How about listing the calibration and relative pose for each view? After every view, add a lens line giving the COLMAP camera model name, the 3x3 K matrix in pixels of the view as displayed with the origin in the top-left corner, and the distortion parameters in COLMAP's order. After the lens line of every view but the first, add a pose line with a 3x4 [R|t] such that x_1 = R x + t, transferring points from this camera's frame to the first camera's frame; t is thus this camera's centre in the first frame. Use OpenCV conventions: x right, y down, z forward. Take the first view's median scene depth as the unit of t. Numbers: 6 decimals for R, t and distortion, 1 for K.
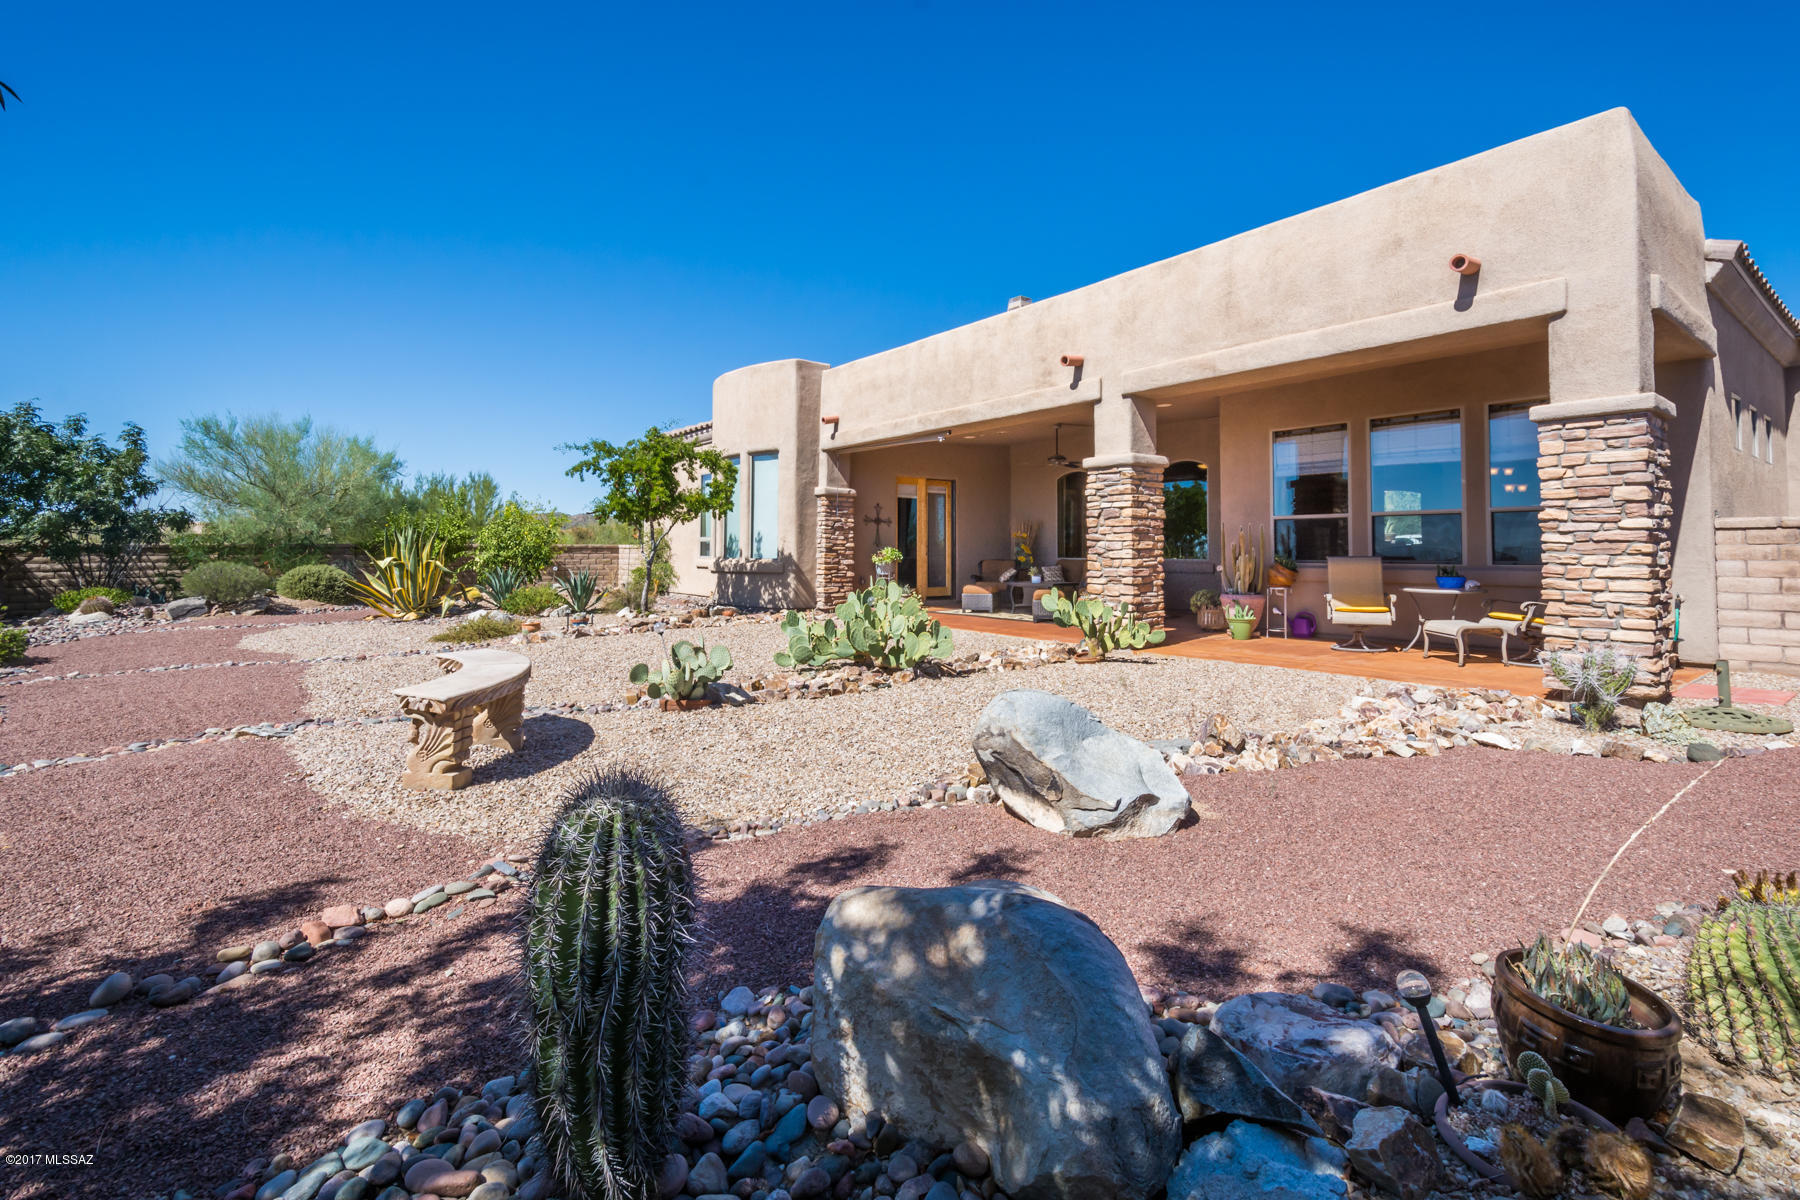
lens RADIAL K [[796.0, 0, 908.5], [0, 796.0, 523.5], [0, 0, 1]] dist [0.002737, 0.000000]
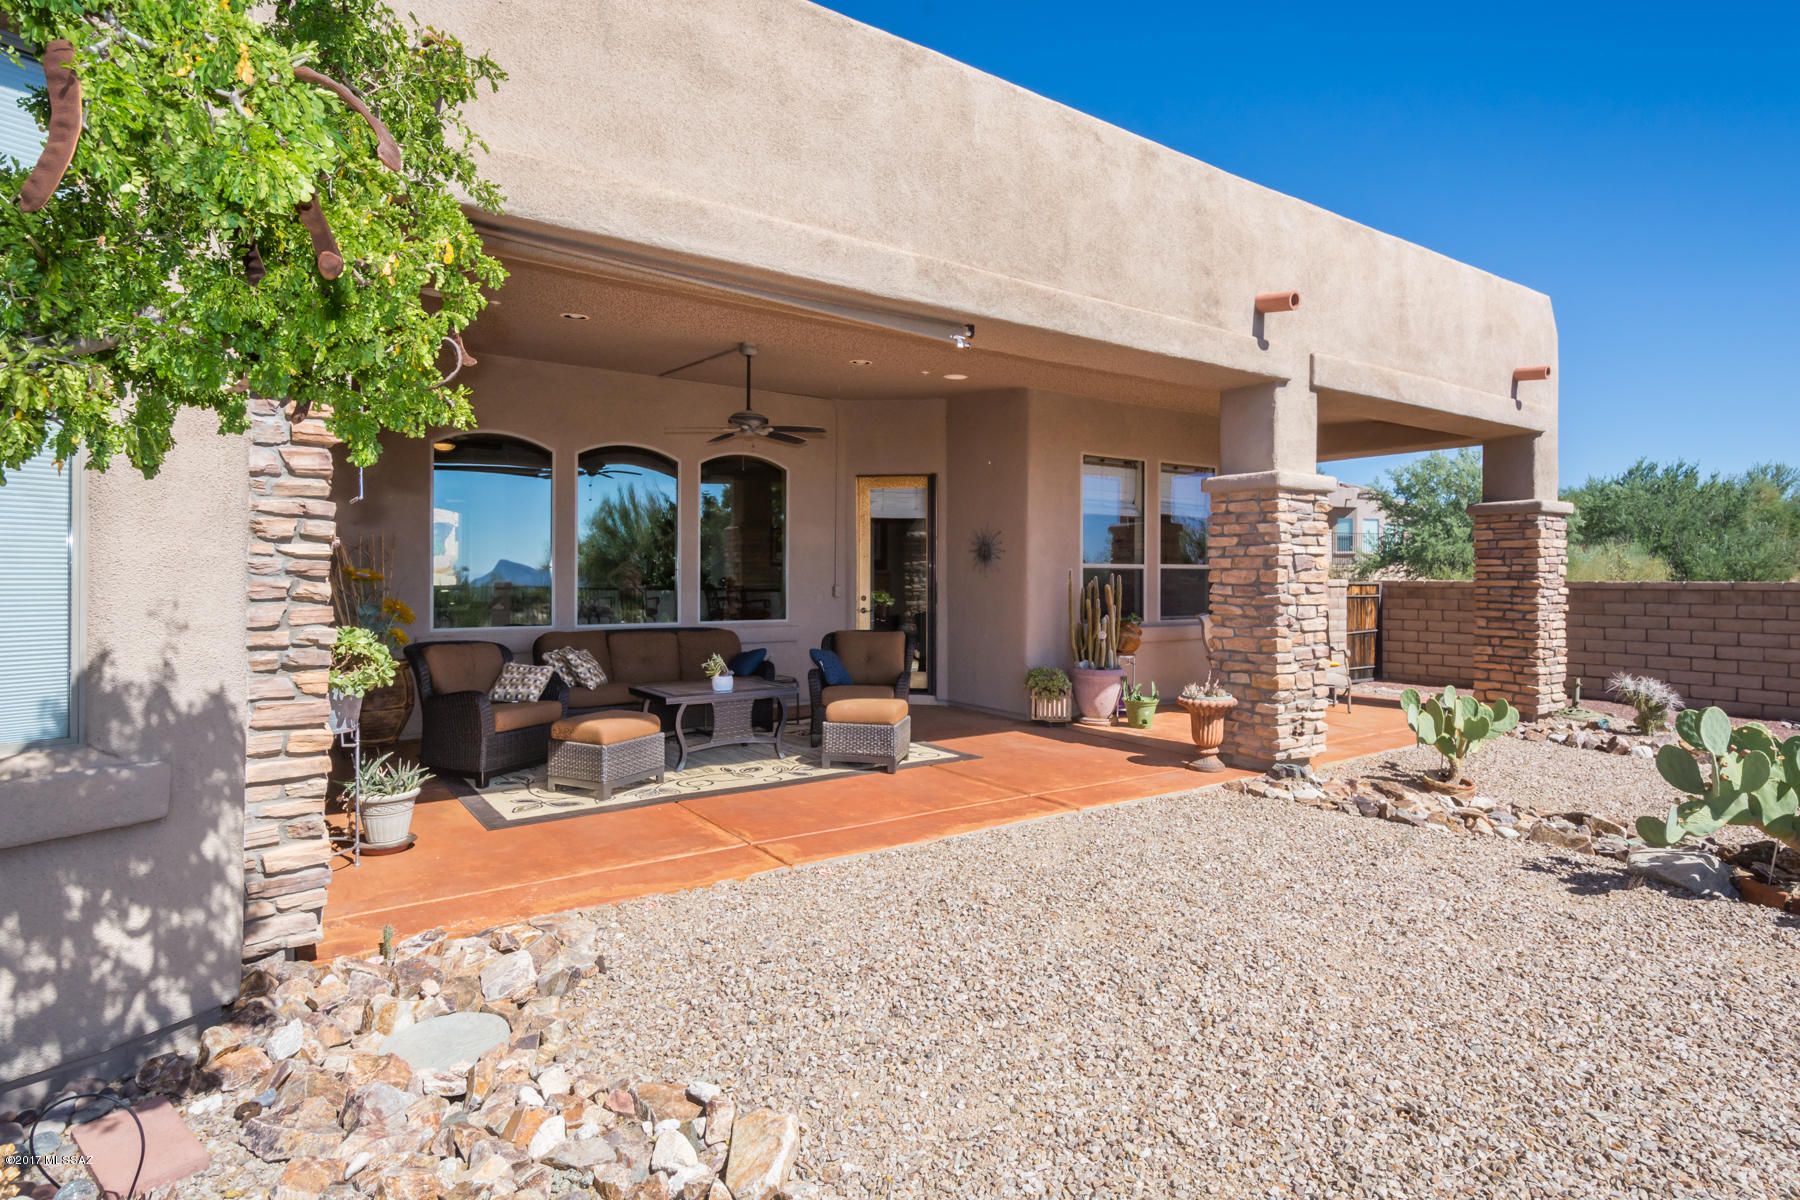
lens RADIAL K [[925.4, 0, 894.7], [0, 925.4, 571.1], [0, 0, 1]] dist [0.003473, 0.000185]
pose [[0.066317, 0.005360, 0.997784, -0.487924], [-0.038228, 0.999265, -0.002827, 0.008465], [-0.997066, -0.037956, 0.066473, 1.198812]]
